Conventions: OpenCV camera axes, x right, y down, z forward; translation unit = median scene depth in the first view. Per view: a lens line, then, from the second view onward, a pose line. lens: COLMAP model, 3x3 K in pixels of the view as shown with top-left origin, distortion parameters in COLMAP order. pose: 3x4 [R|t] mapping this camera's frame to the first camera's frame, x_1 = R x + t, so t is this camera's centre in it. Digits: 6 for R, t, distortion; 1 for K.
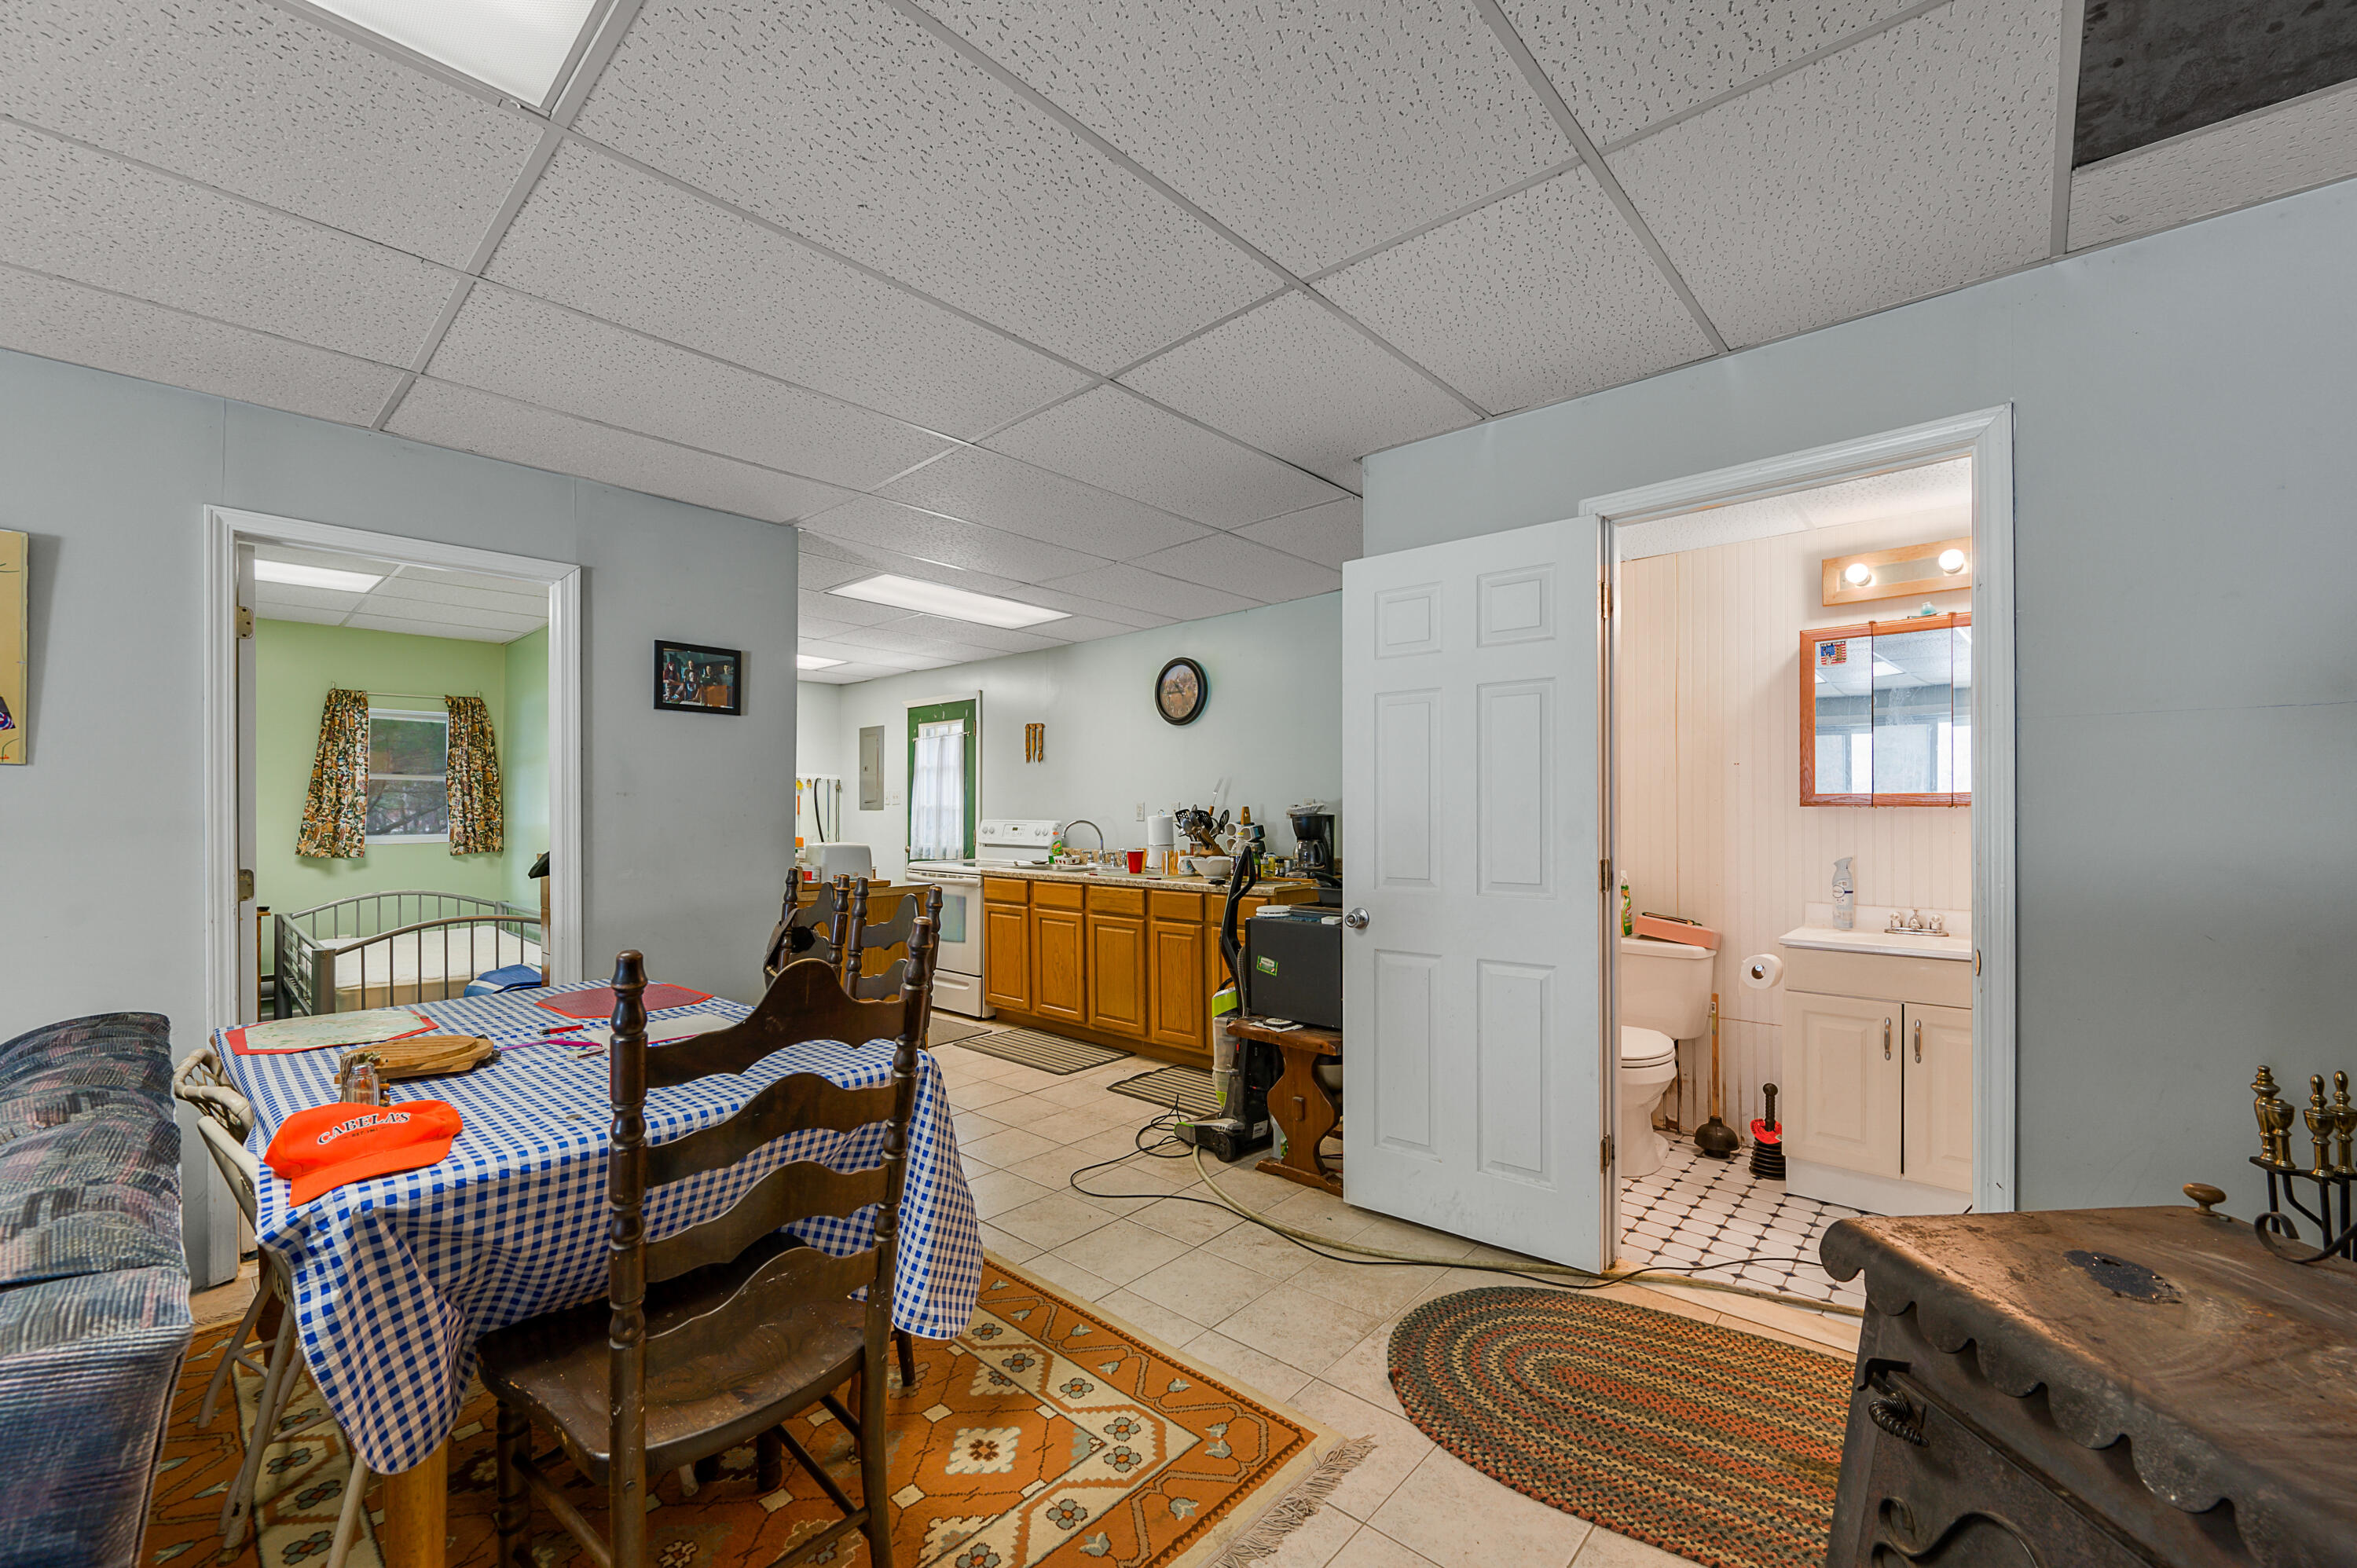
lens RADIAL K [[935.3, 0, 1188.6], [0, 935.3, 803.7], [0, 0, 1]] dist [0.000216, 0.000012]
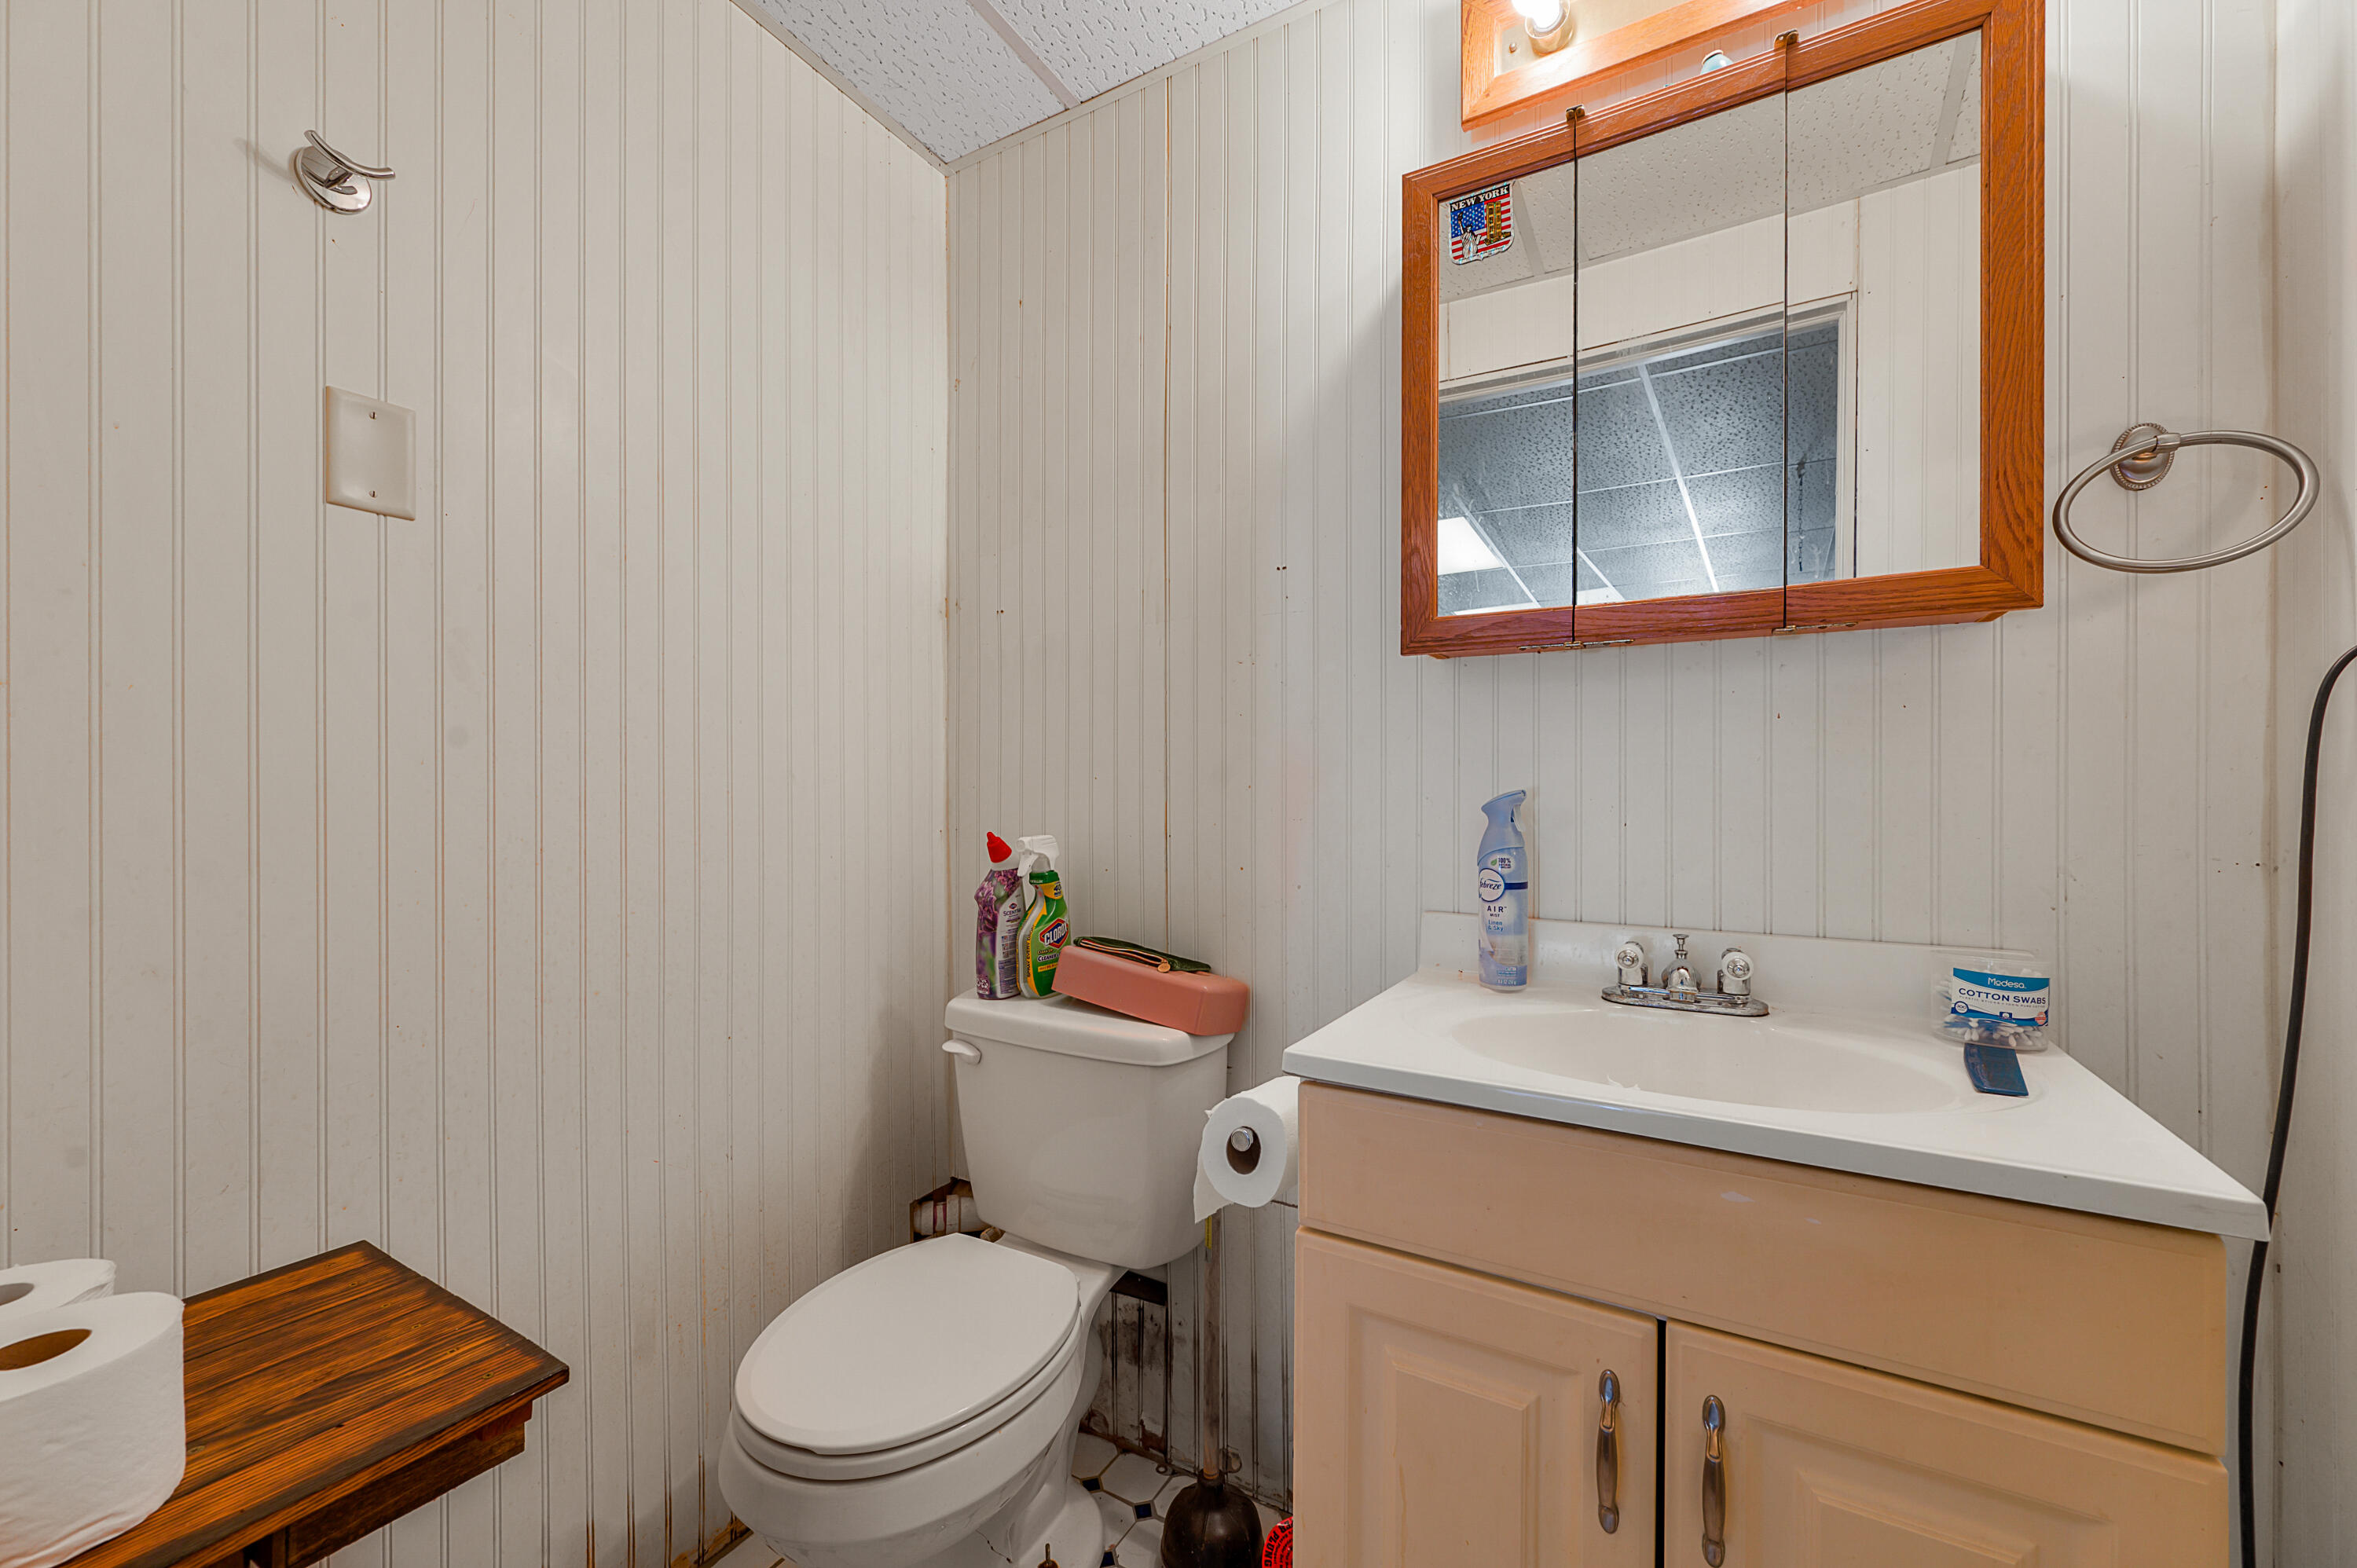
lens RADIAL K [[935.3, 0, 1181.0], [0, 935.3, 789.0], [0, 0, 1]] dist [0.000216, 0.000012]
pose [[0.977689, -0.000621, 0.210059, 0.497925], [-0.001153, 0.999965, 0.008324, 0.053343], [-0.210057, -0.008381, 0.977653, 0.666988]]
